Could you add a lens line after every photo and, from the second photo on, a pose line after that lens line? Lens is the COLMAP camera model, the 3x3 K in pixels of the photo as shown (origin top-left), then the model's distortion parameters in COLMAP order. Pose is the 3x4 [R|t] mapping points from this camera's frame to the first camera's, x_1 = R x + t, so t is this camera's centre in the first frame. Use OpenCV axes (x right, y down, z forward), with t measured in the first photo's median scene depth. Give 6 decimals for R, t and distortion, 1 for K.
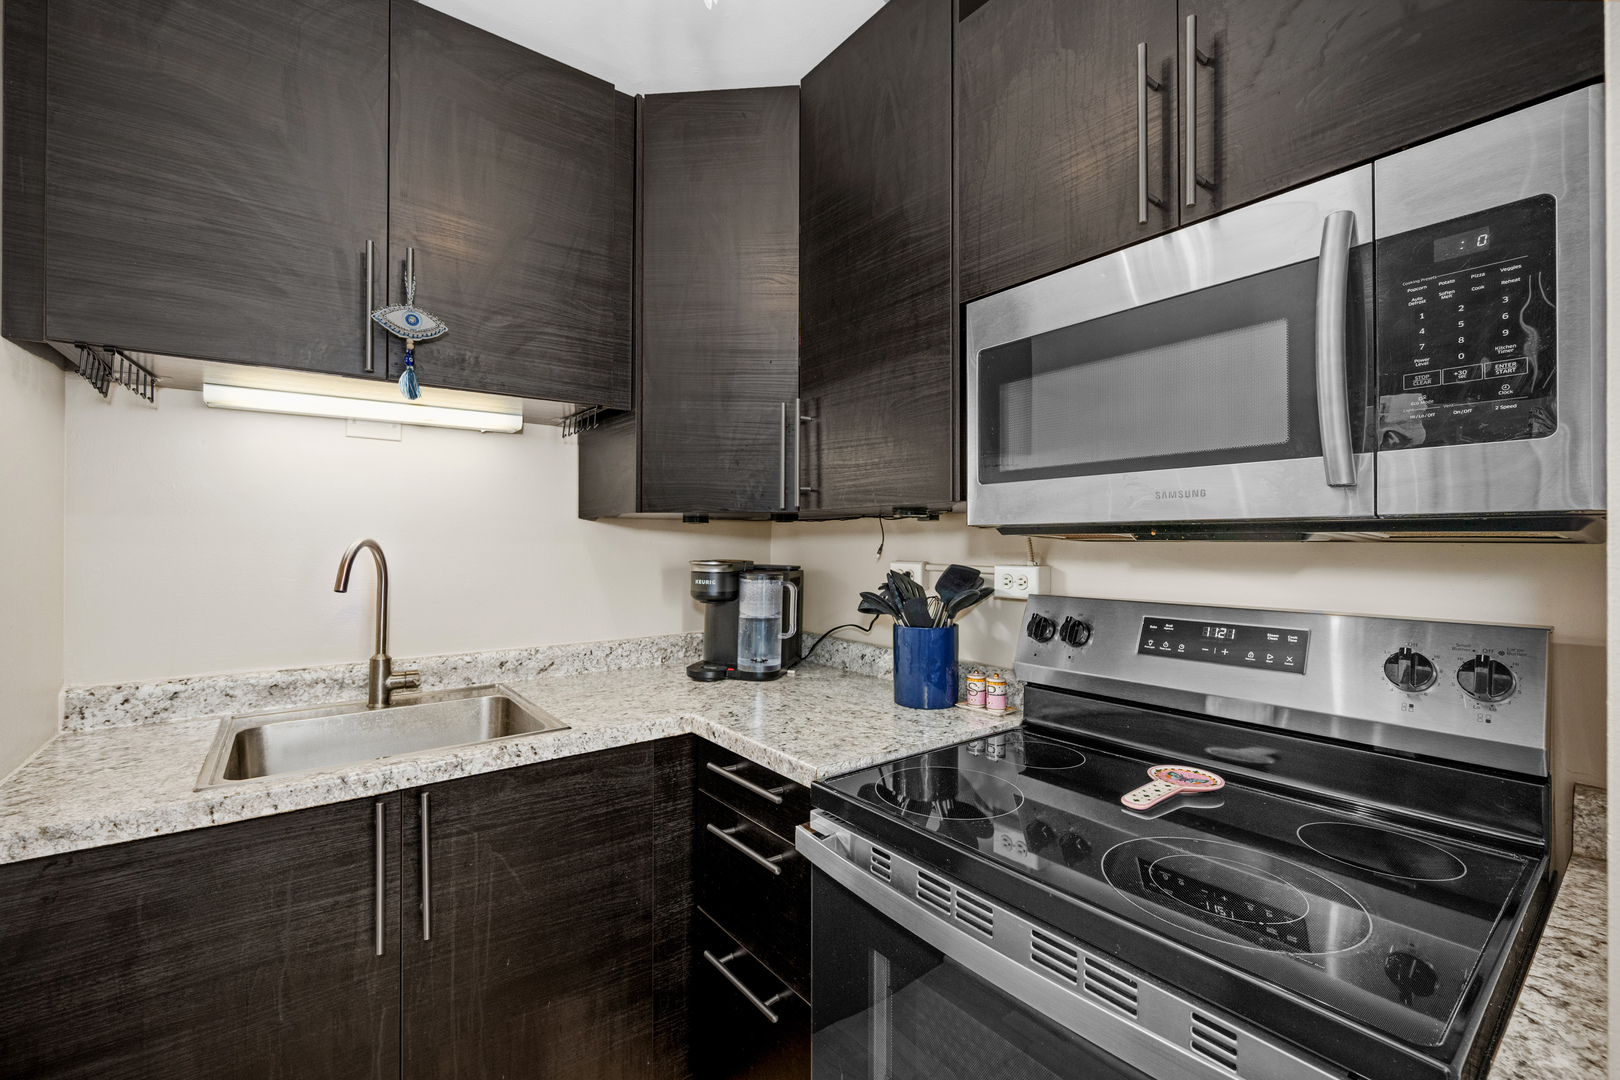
lens RADIAL K [[684.9, 0, 814.4], [0, 684.9, 538.6], [0, 0, 1]] dist [0.000504, -0.000120]
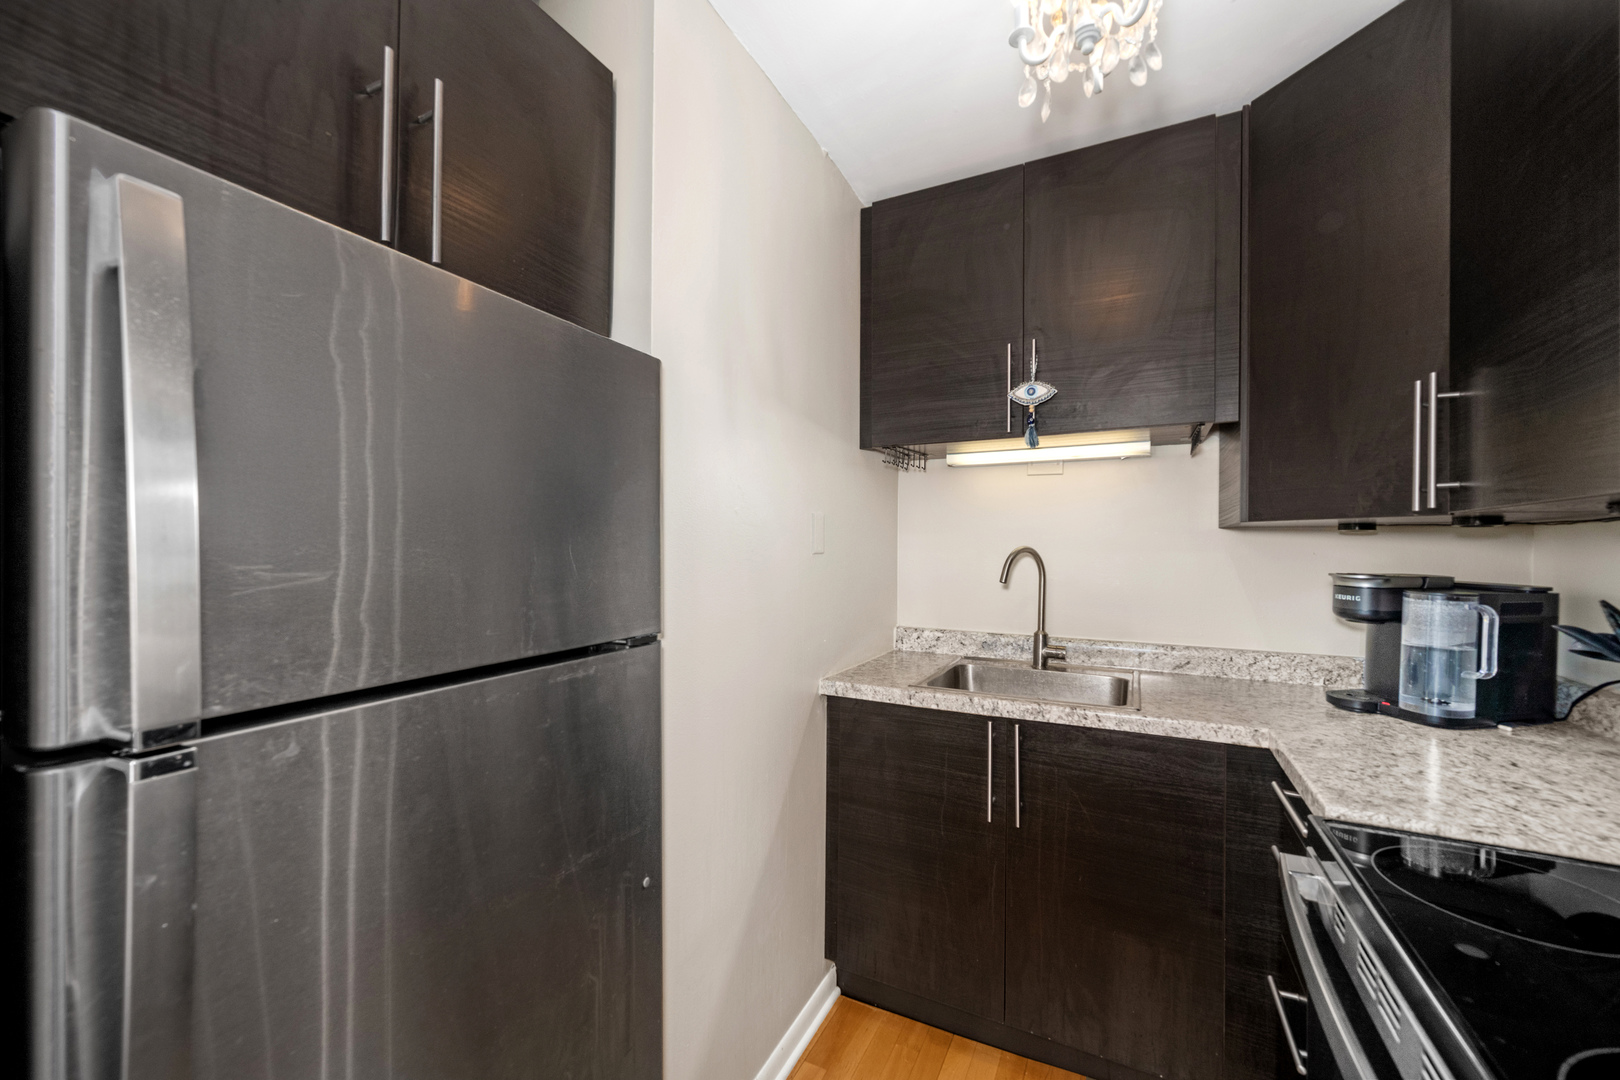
lens RADIAL K [[637.4, 0, 811.5], [0, 637.4, 548.5], [0, 0, 1]] dist [-0.000530, 0.000069]
pose [[0.428770, 0.004094, -0.903404, 0.330836], [-0.003969, 0.999989, 0.002648, 0.001061], [0.903405, 0.002450, 0.428781, 0.028452]]
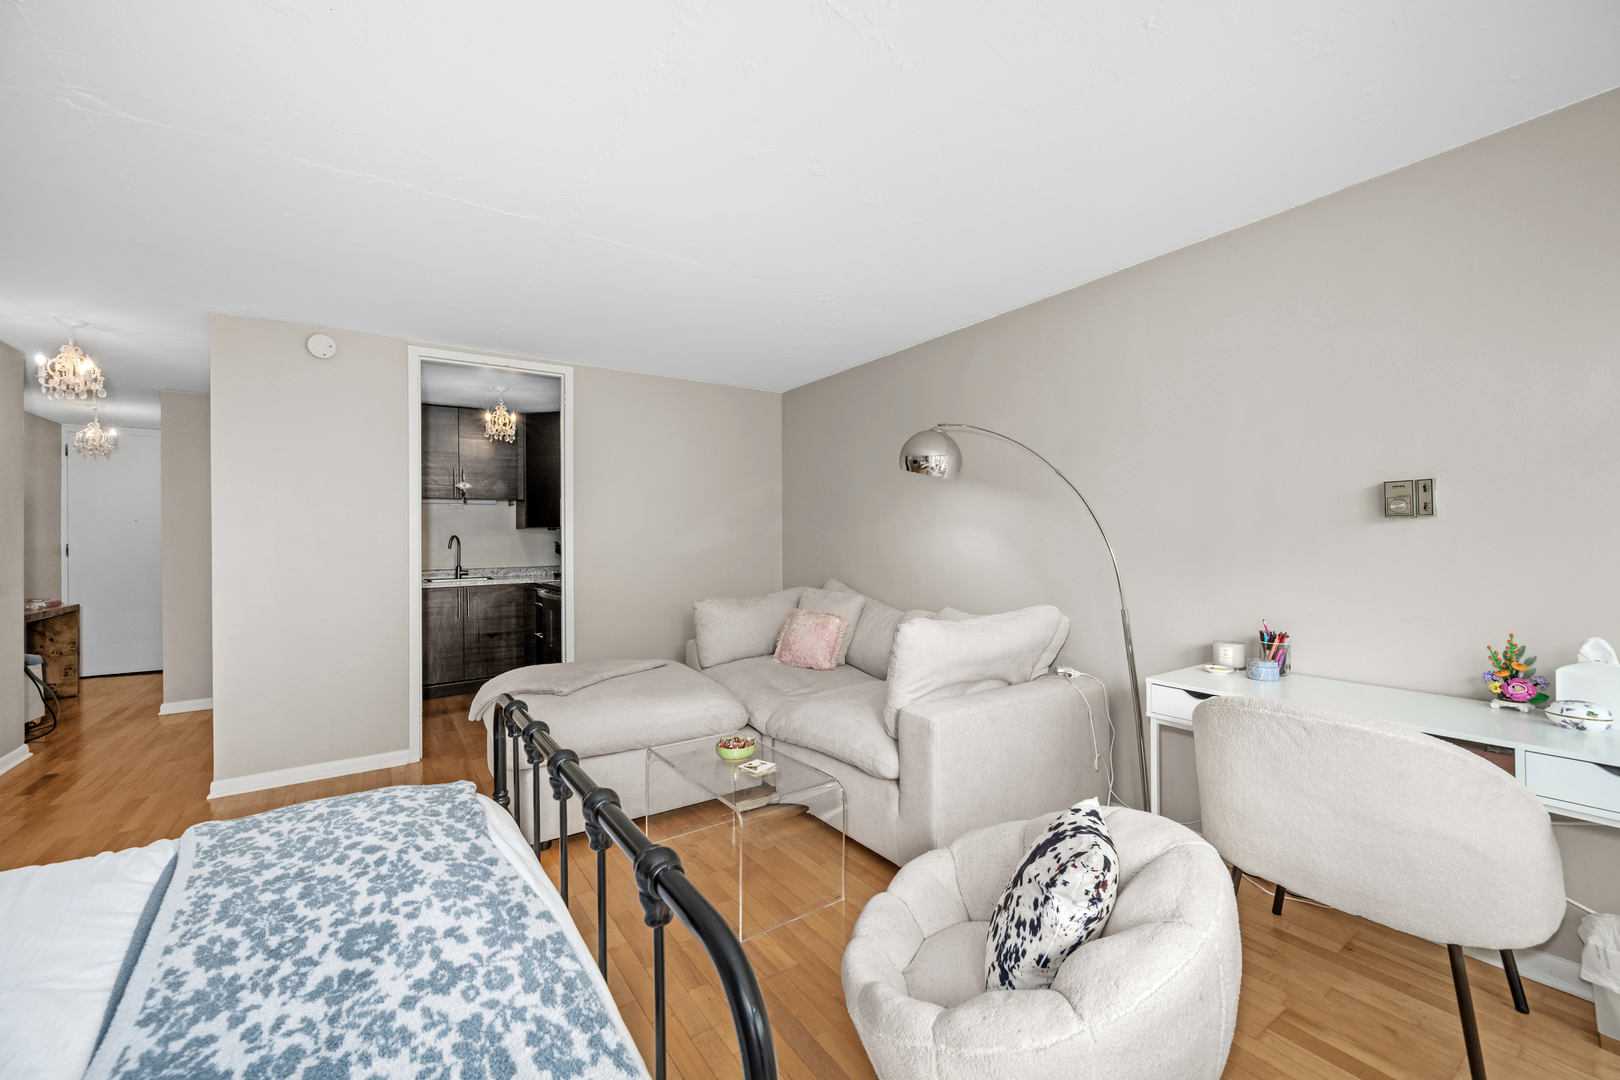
lens RADIAL K [[642.9, 0, 809.6], [0, 642.9, 535.3], [0, 0, 1]] dist [-0.000129, -0.000002]
pose [[0.998089, -0.011651, -0.060686, 1.547483], [0.011648, 0.999932, -0.000402, 0.026073], [0.060686, -0.000305, 0.998157, -2.470679]]
